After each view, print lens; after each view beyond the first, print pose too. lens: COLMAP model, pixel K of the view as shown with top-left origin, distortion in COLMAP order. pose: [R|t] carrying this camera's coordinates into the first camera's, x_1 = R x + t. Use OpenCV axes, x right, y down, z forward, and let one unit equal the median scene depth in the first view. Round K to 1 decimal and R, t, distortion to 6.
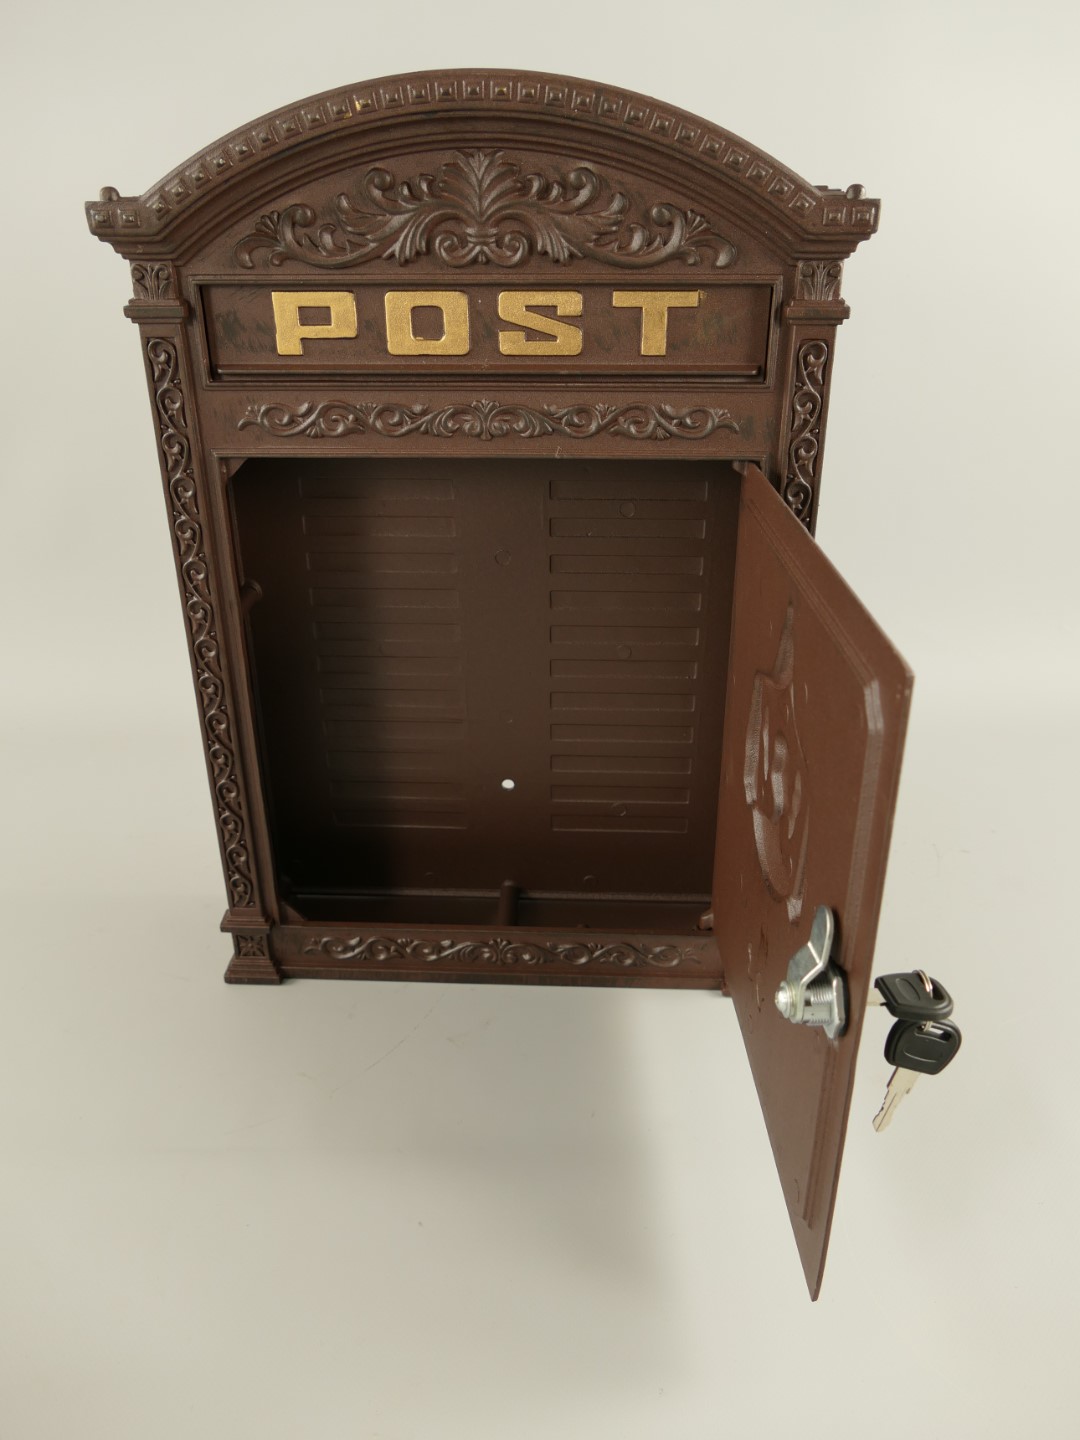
lens RADIAL K [[1141.0, 0, 540.0], [0, 1141.0, 720.0], [0, 0, 1]] dist [-0.010405, 0.001154]
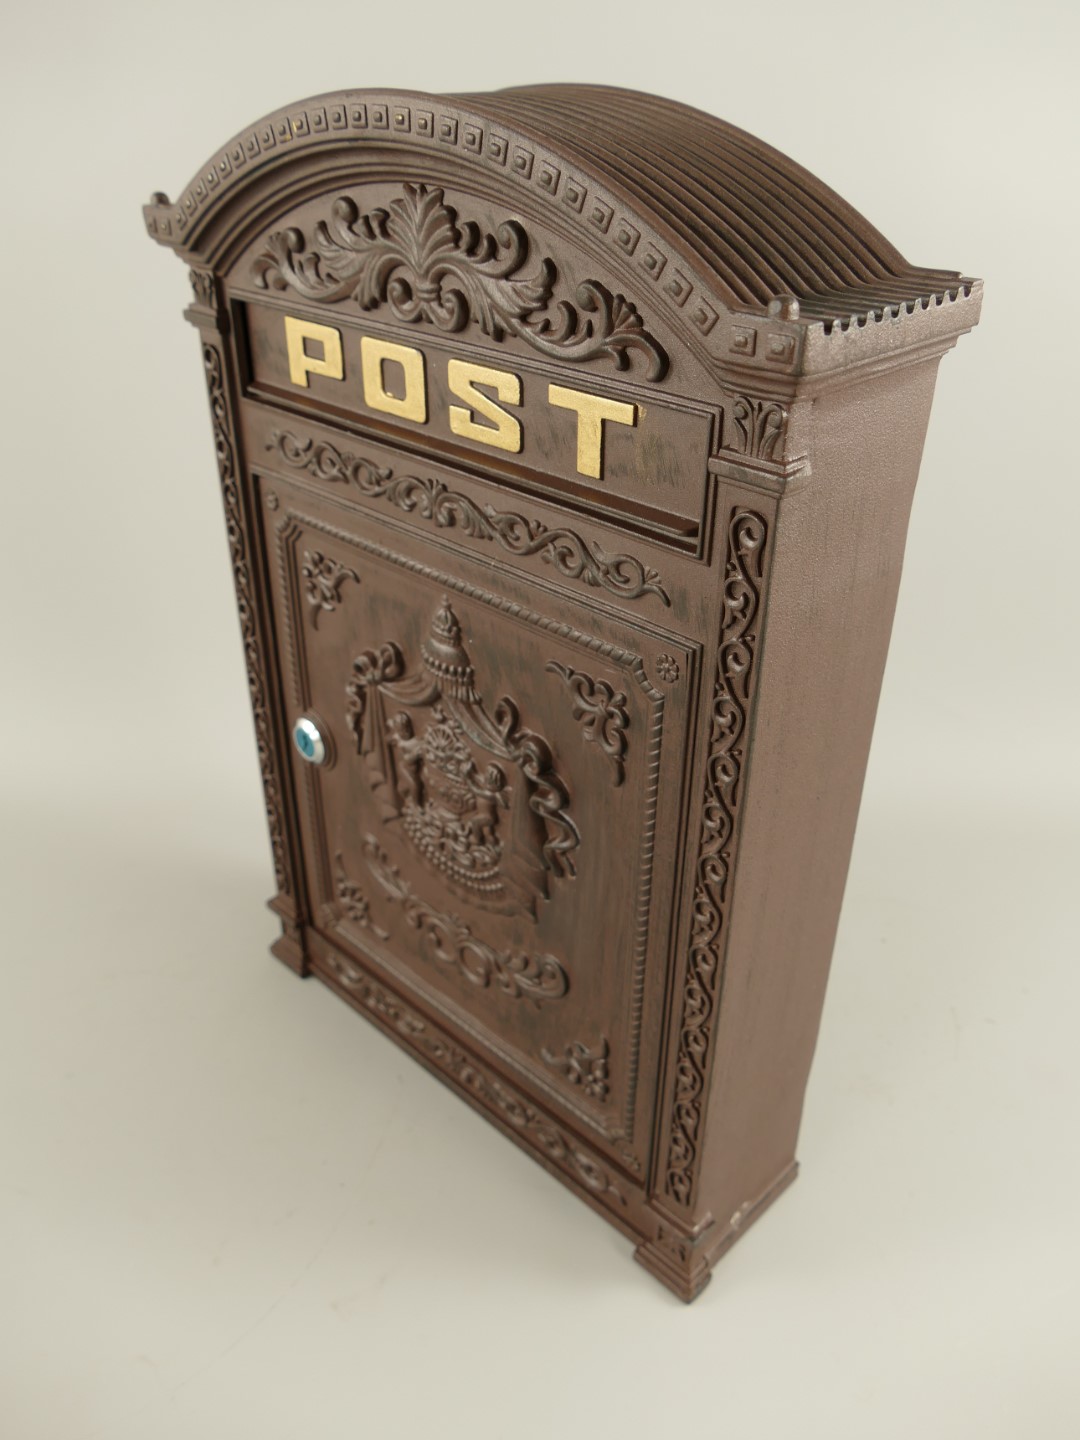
lens RADIAL K [[1141.0, 0, 540.0], [0, 1141.0, 720.0], [0, 0, 1]] dist [-0.010405, 0.001154]
pose [[0.750455, 0.348215, -0.561751, 0.561257], [-0.313585, 0.935787, 0.161146, -0.284351], [0.581792, 0.055224, 0.811460, 0.387565]]
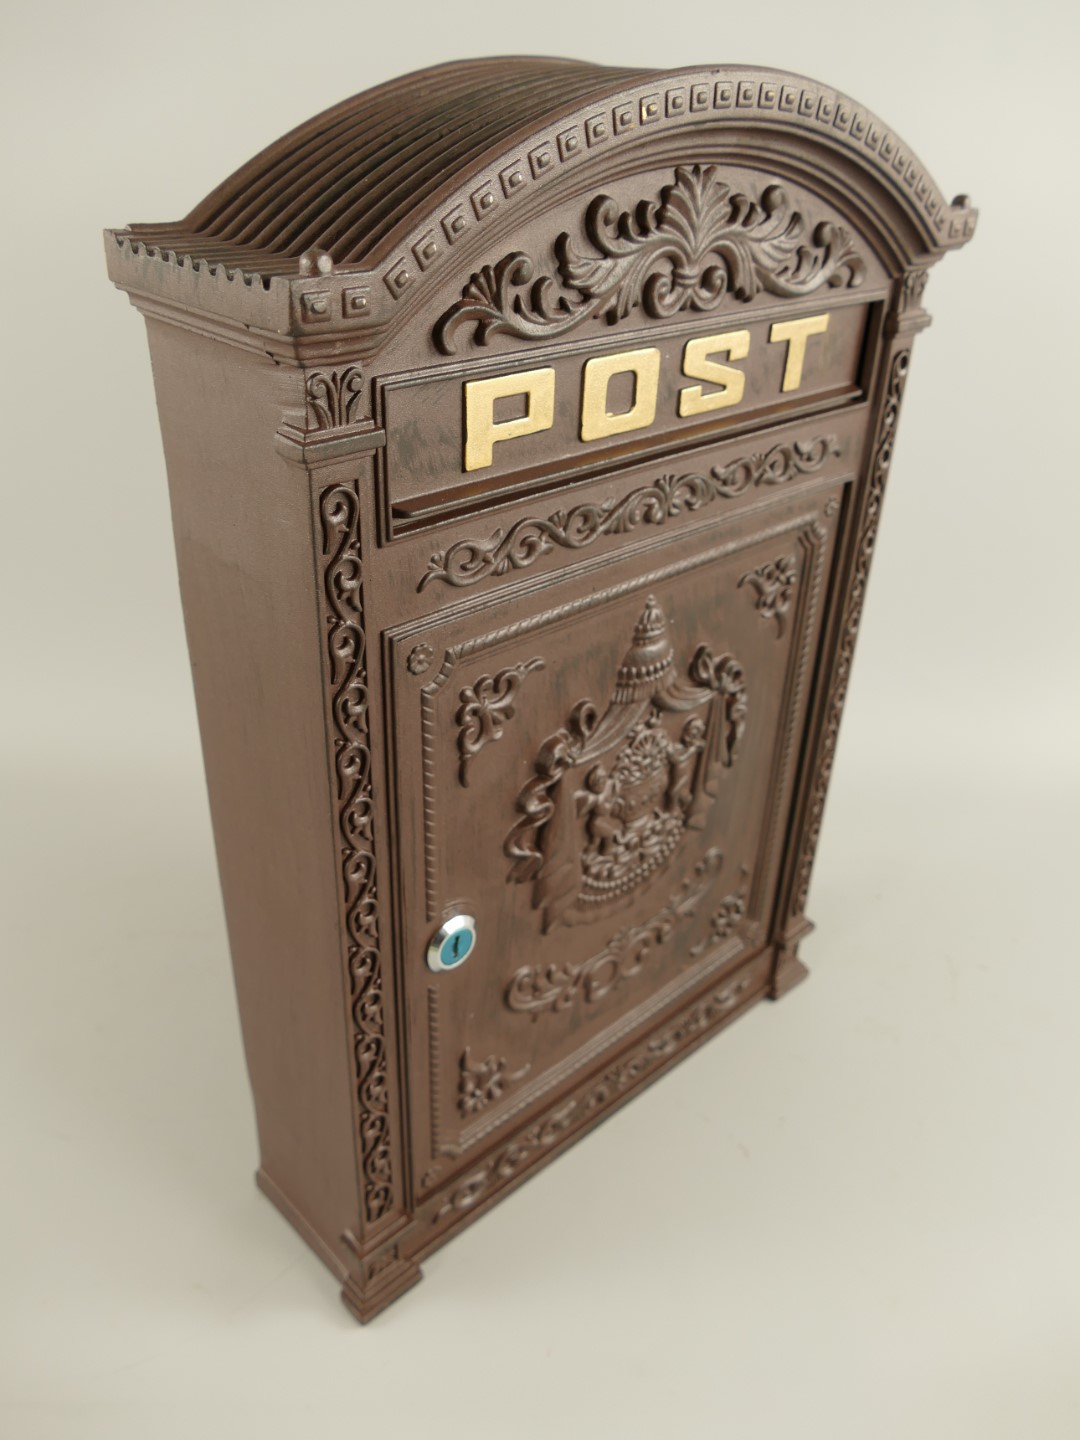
lens RADIAL K [[1141.0, 0, 540.0], [0, 1141.0, 720.0], [0, 0, 1]] dist [-0.010405, 0.001154]
pose [[0.689924, -0.339622, 0.639266, -0.706348], [0.298658, 0.937991, 0.176000, -0.297131], [-0.659399, 0.069496, 0.748574, 0.485885]]
